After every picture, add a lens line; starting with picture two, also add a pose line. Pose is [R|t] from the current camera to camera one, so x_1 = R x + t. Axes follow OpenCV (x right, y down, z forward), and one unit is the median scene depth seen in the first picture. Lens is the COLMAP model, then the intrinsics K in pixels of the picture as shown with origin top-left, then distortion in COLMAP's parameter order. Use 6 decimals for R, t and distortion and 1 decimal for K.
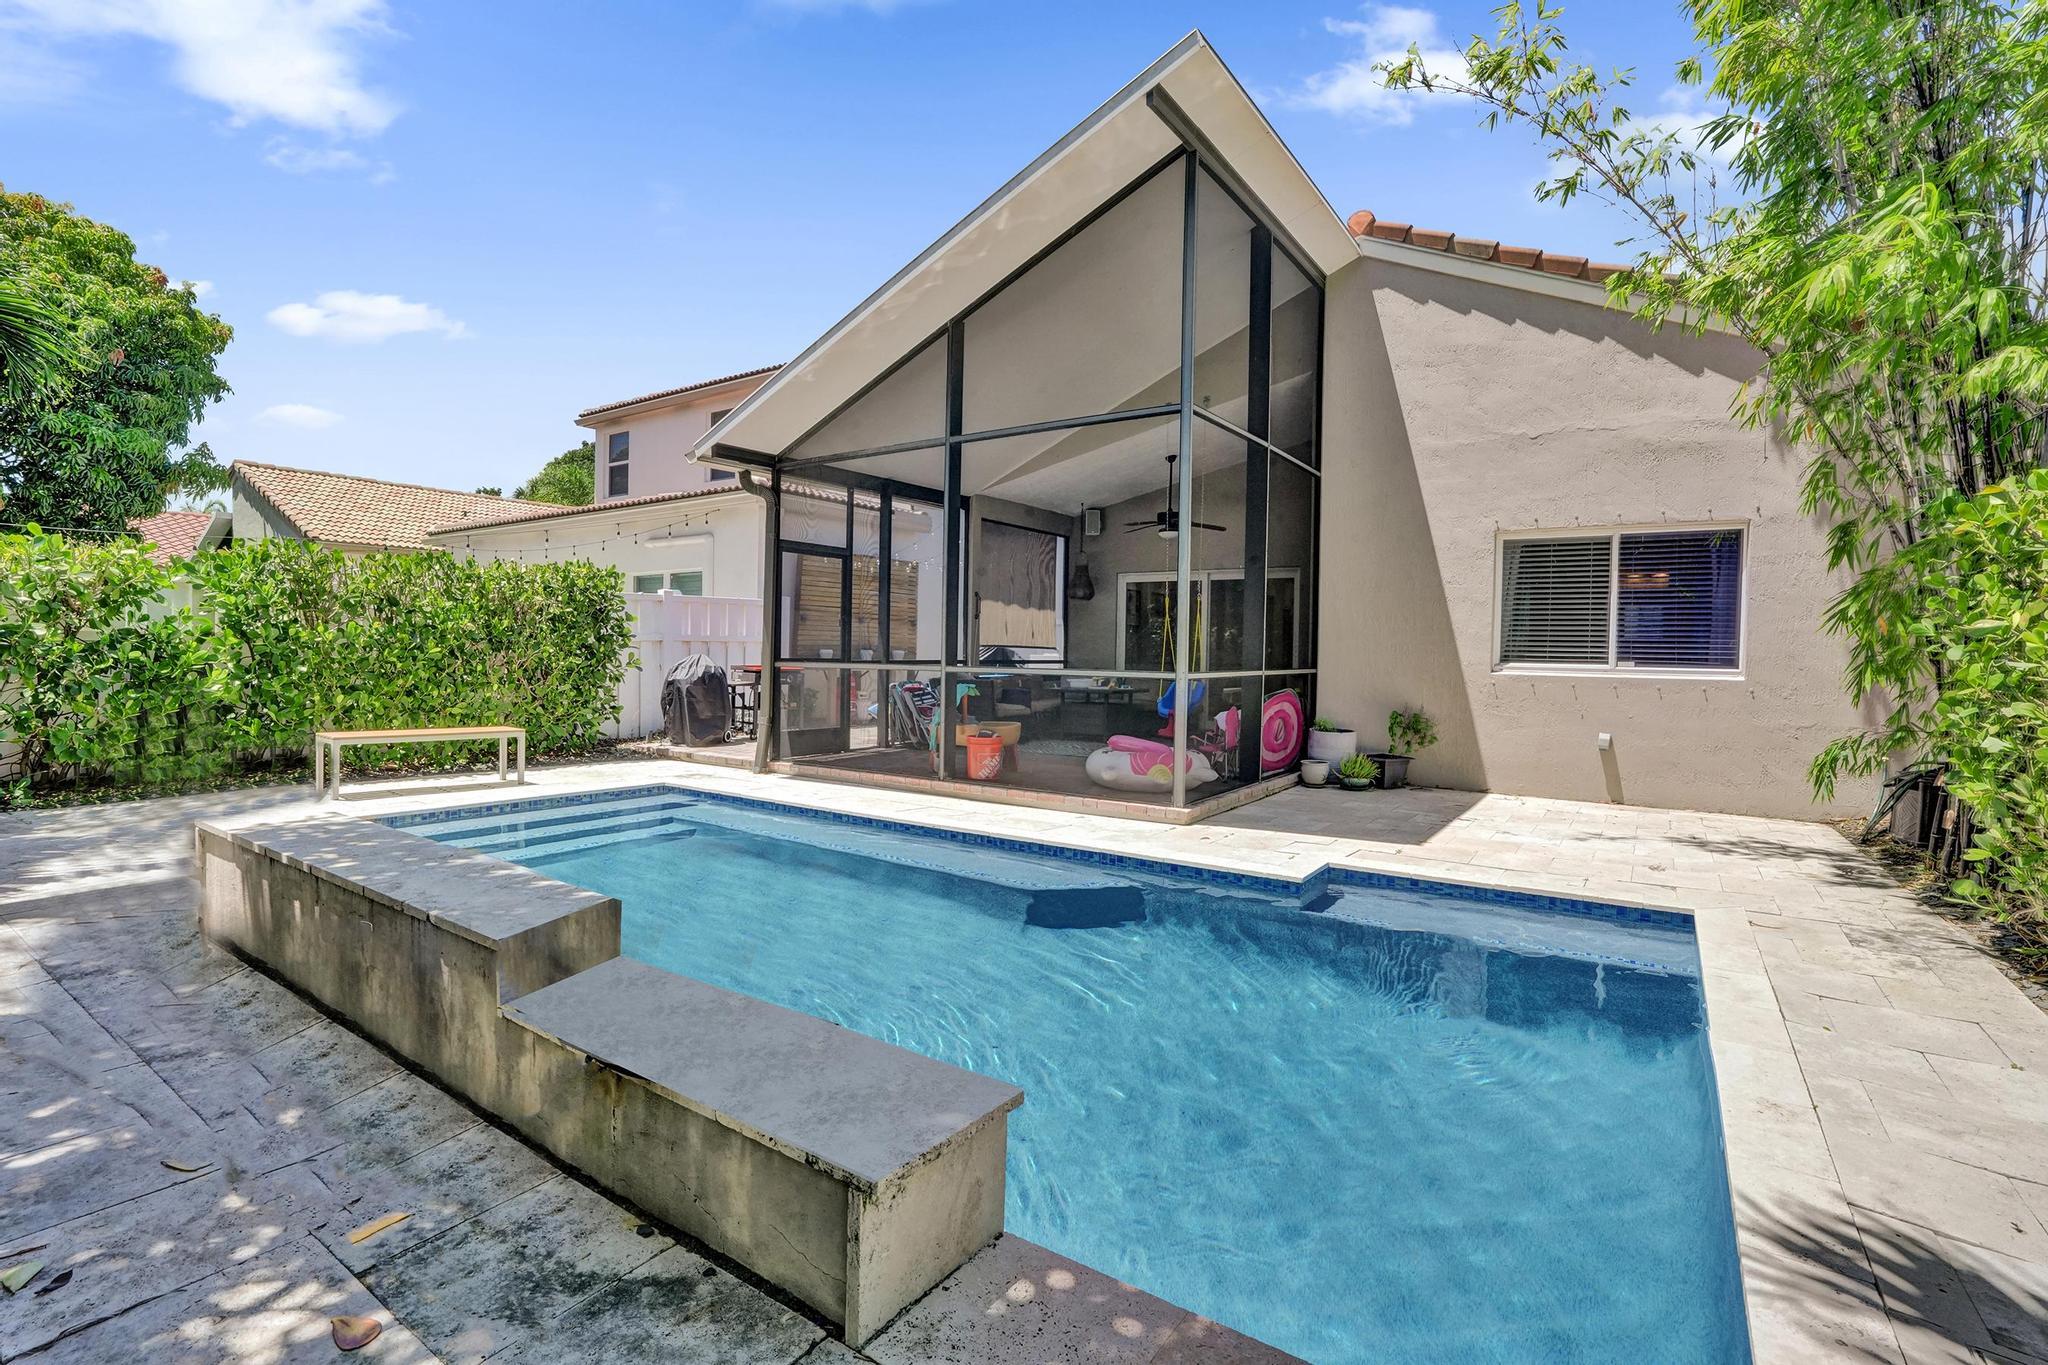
lens RADIAL K [[954.5, 0, 1026.9], [0, 954.5, 680.0], [0, 0, 1]] dist [-0.068655, 0.022218]
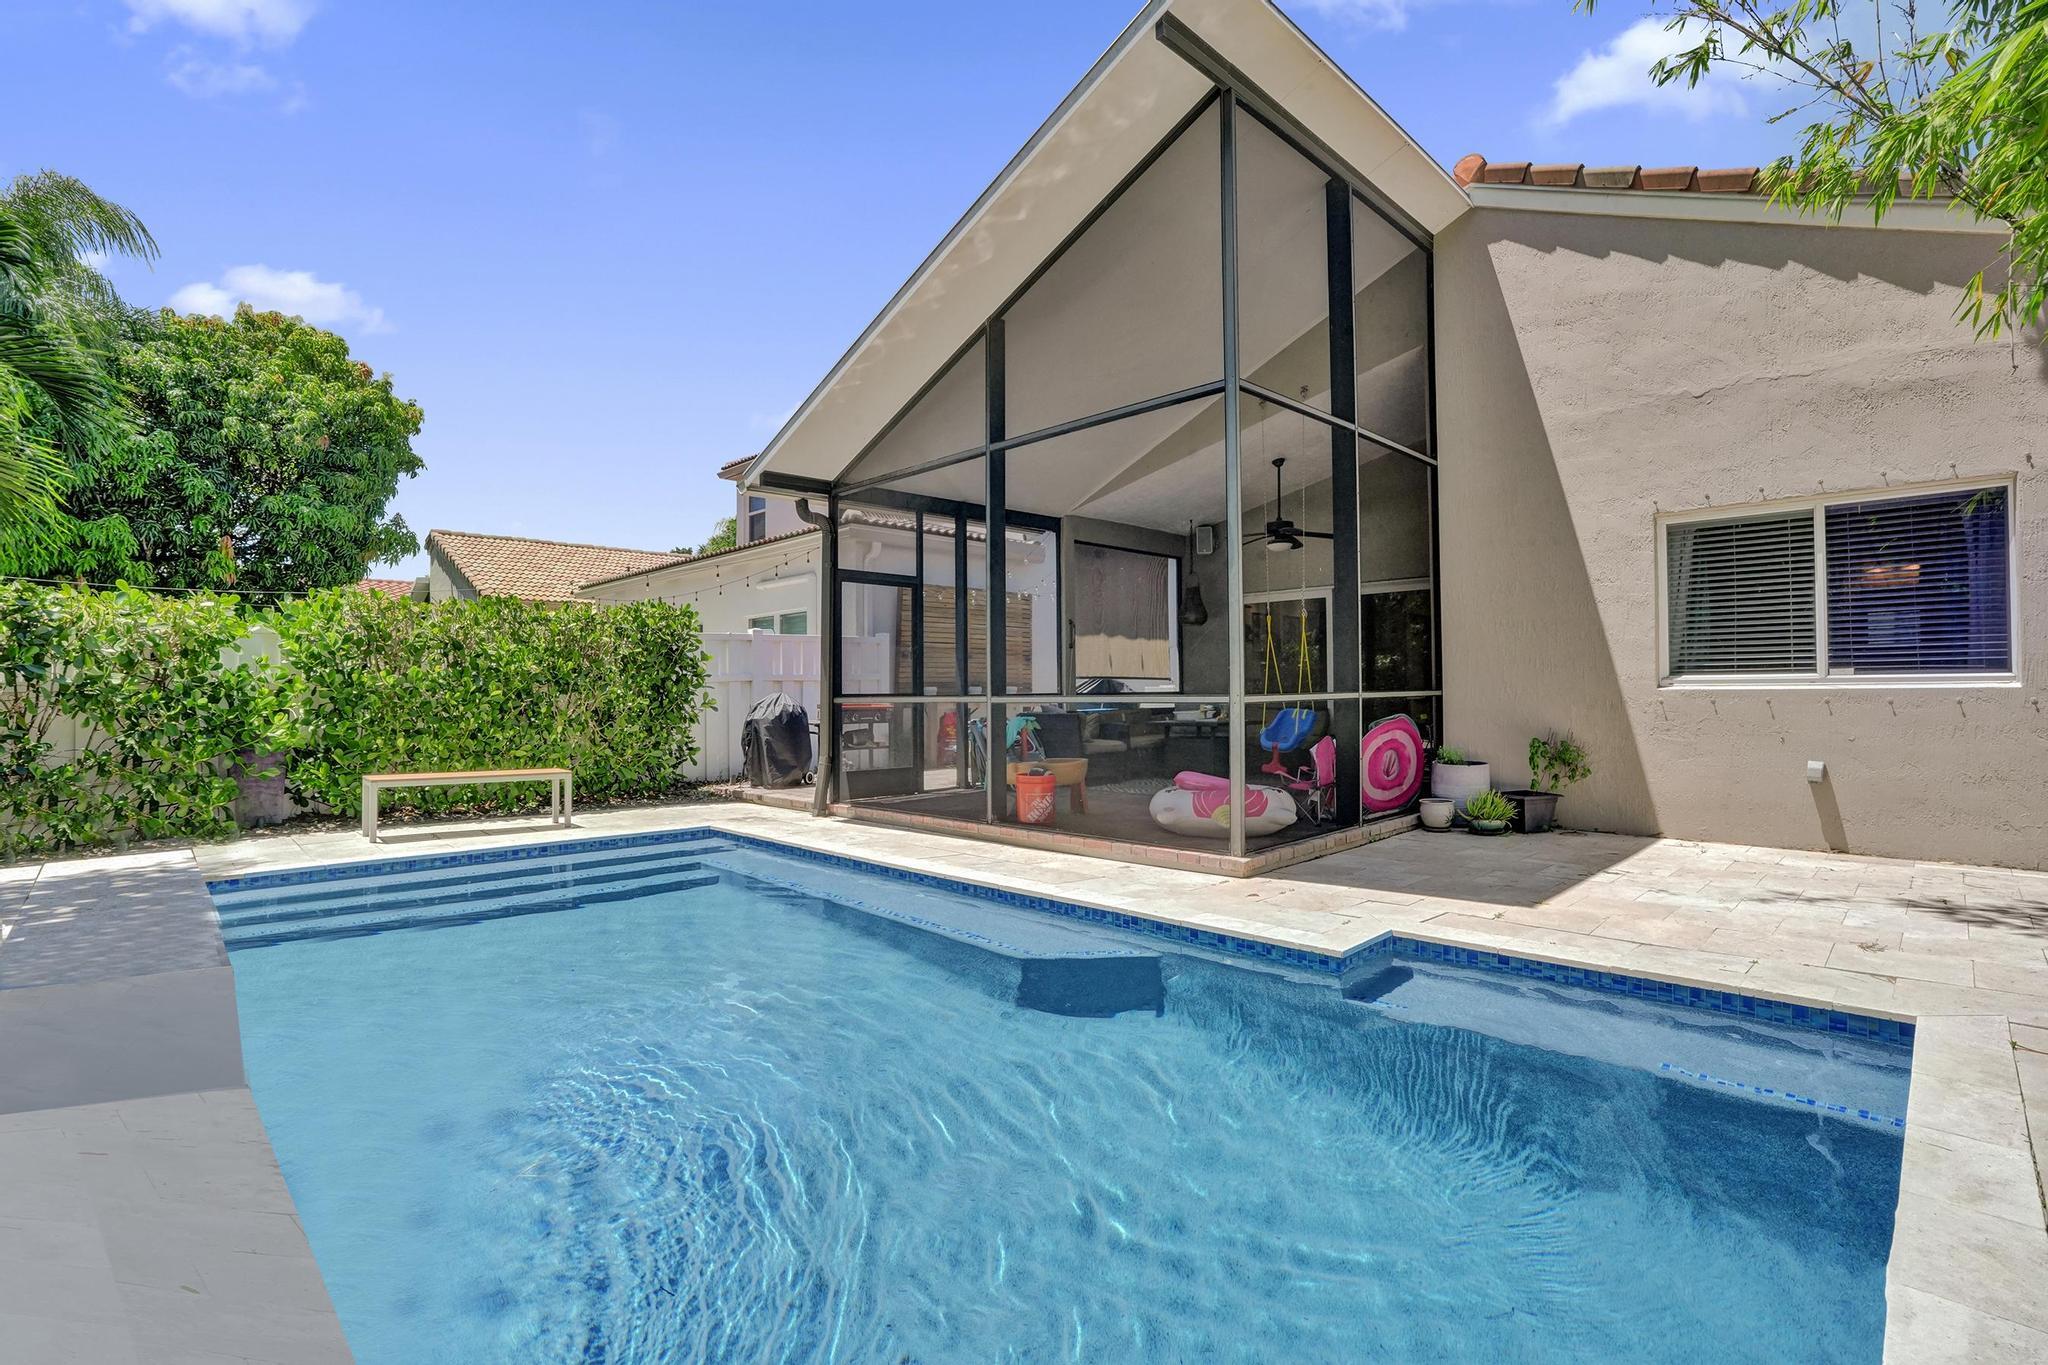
lens RADIAL K [[954.5, 0, 1037.8], [0, 954.5, 675.2], [0, 0, 1]] dist [-0.068655, 0.022218]
pose [[0.981926, -0.028941, -0.187040, 0.123876], [0.019696, 0.998499, -0.051101, 0.011876], [0.188238, 0.046494, 0.981022, 0.120257]]
